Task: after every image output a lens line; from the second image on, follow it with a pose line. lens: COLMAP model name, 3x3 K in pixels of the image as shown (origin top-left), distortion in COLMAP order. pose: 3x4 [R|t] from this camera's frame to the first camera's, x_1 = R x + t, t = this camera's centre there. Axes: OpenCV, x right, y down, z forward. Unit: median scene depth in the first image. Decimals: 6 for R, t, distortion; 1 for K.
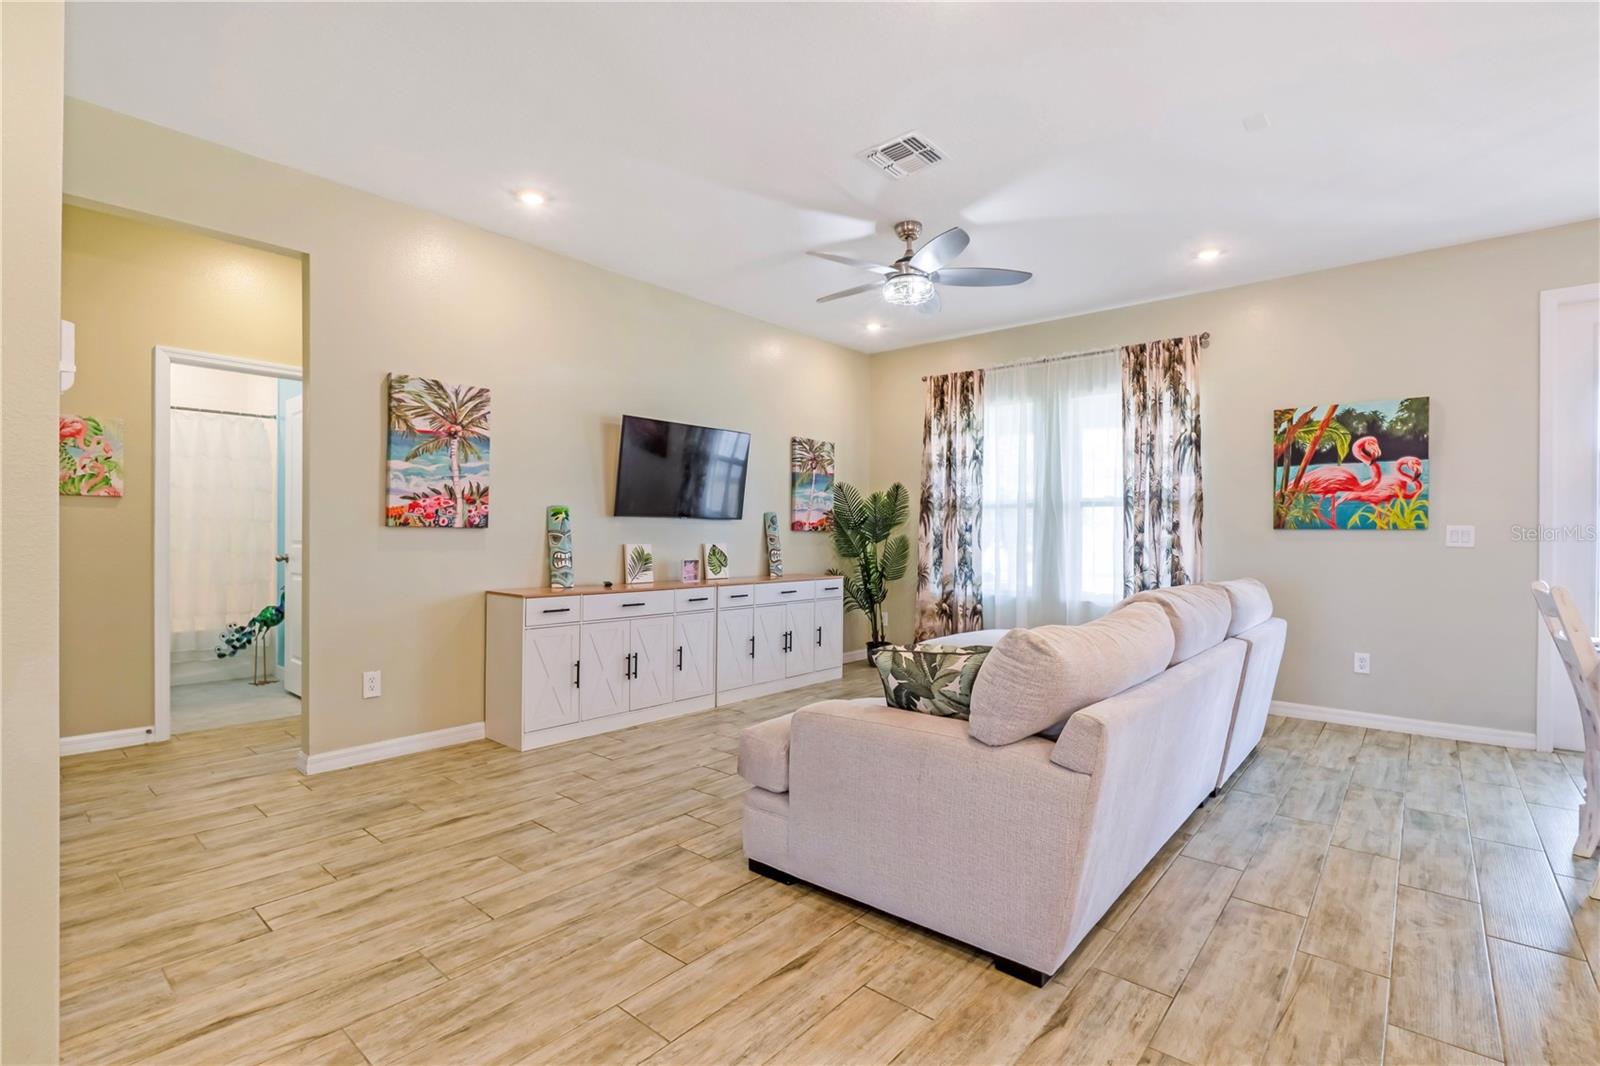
lens RADIAL K [[737.7, 0, 805.1], [0, 737.7, 537.9], [0, 0, 1]] dist [-0.007317, -0.000450]
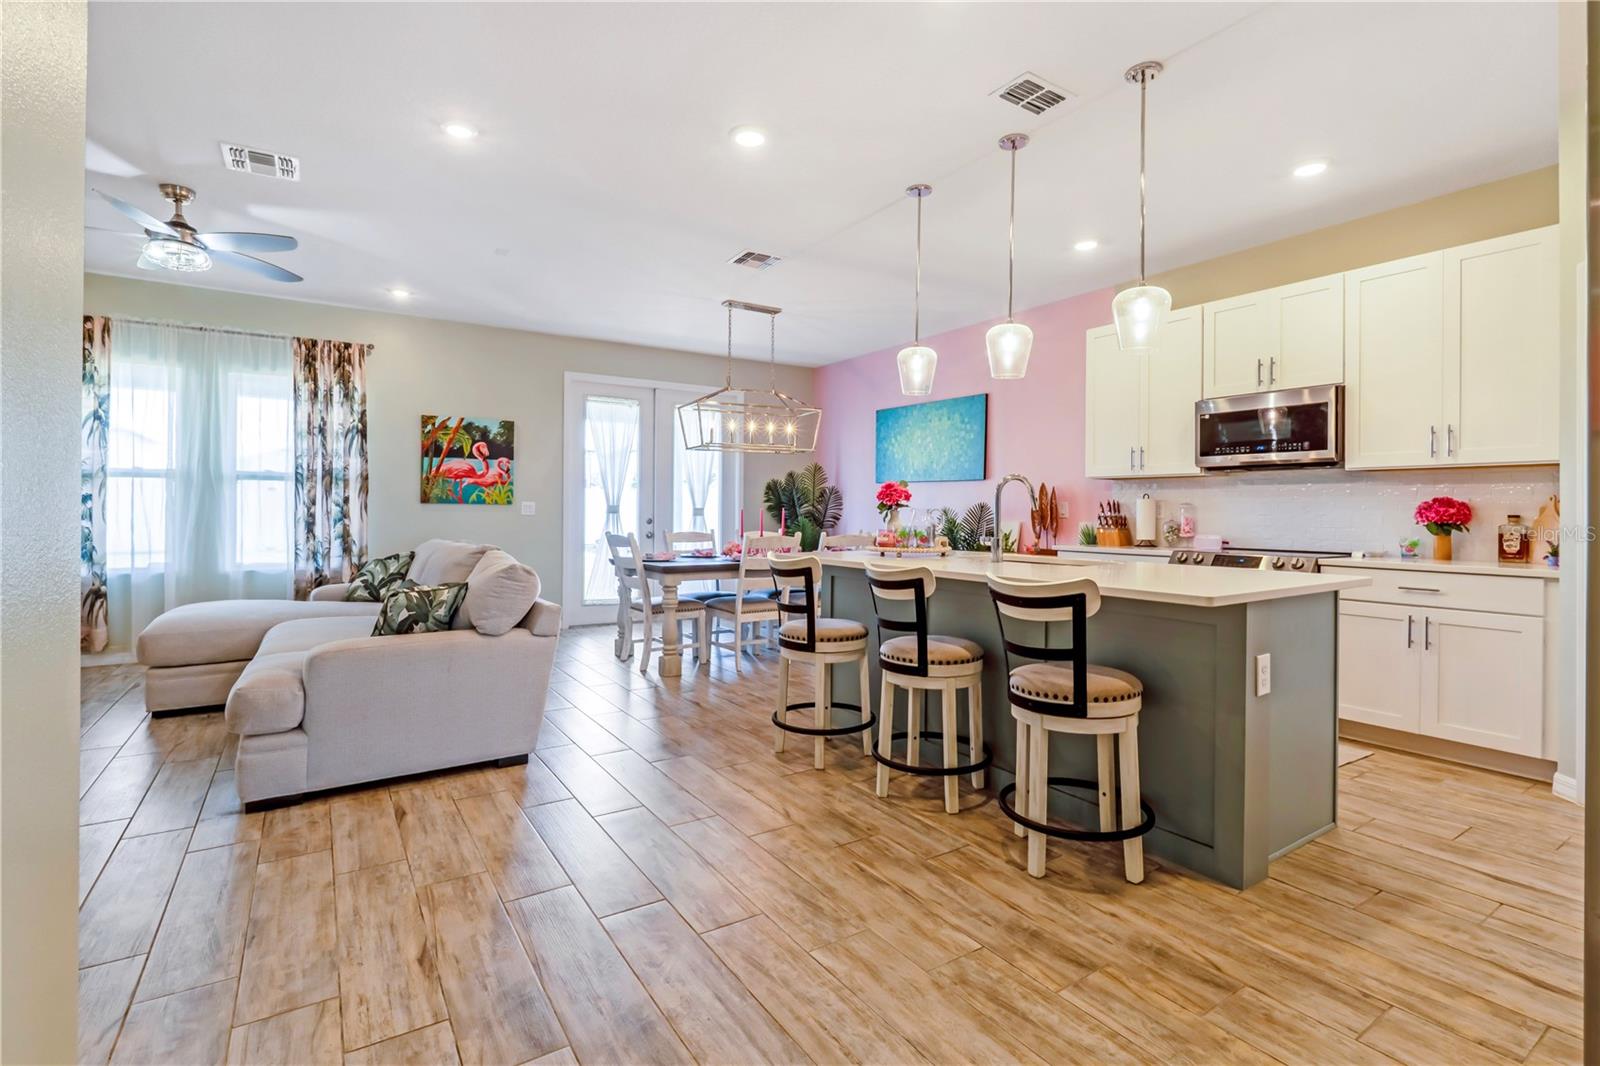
lens RADIAL K [[737.7, 0, 823.8], [0, 737.7, 511.5], [0, 0, 1]] dist [-0.007317, -0.000450]
pose [[0.256061, -0.003871, 0.966653, -0.491860], [-0.001048, 0.999990, 0.004282, -0.003162], [-0.966660, -0.002109, 0.256054, -0.060302]]
